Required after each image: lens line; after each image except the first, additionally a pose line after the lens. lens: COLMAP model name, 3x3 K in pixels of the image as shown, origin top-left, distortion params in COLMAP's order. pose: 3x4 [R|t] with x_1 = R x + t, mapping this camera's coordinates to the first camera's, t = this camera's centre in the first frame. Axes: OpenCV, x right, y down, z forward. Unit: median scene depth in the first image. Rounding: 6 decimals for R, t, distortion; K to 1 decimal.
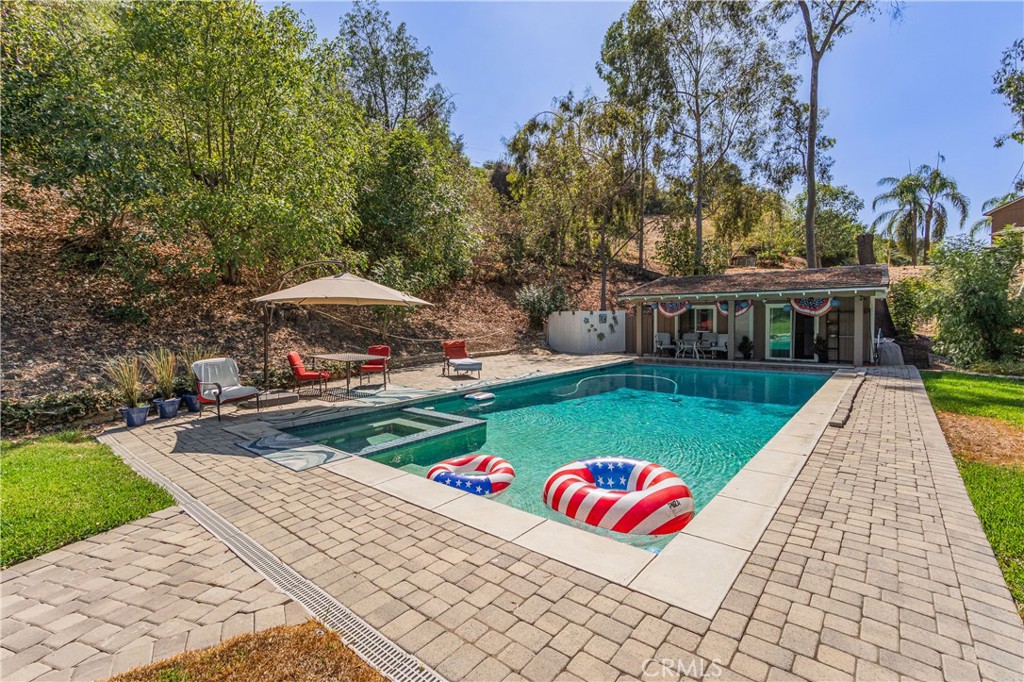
lens RADIAL K [[455.8, 0, 512.0], [0, 455.8, 341.0], [0, 0, 1]] dist [0.000641, 0.000279]
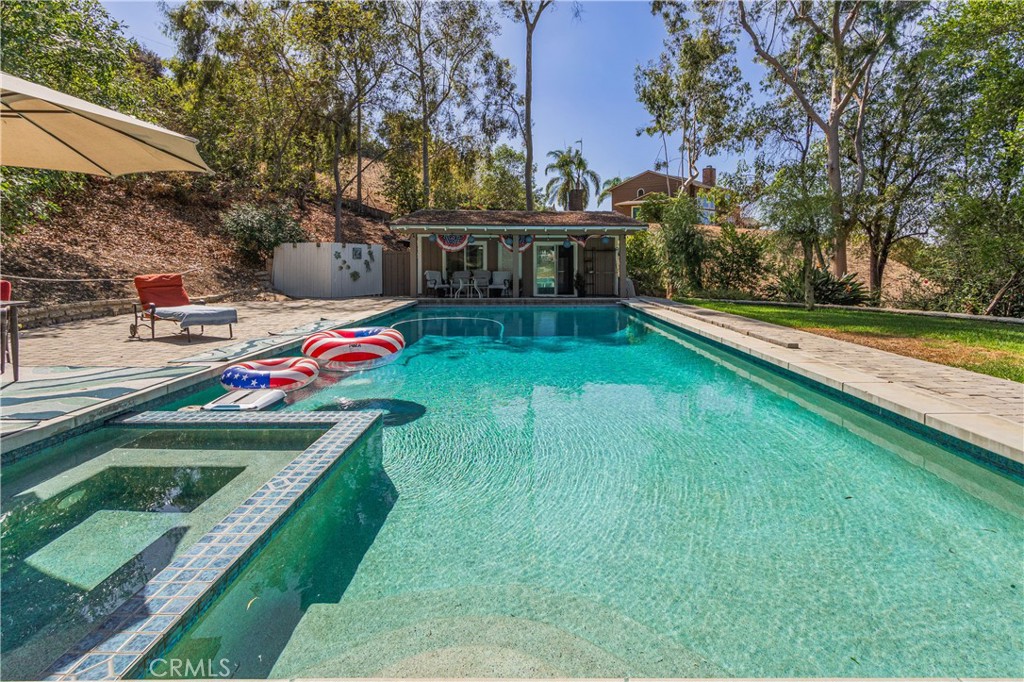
lens RADIAL K [[469.2, 0, 524.1], [0, 469.2, 270.2], [0, 0, 1]] dist [0.017704, 0.000021]
pose [[0.776703, 0.005168, 0.629846, -0.090253], [0.022286, 0.999115, -0.035681, 0.015785], [-0.629473, 0.041750, 0.775900, 0.179986]]
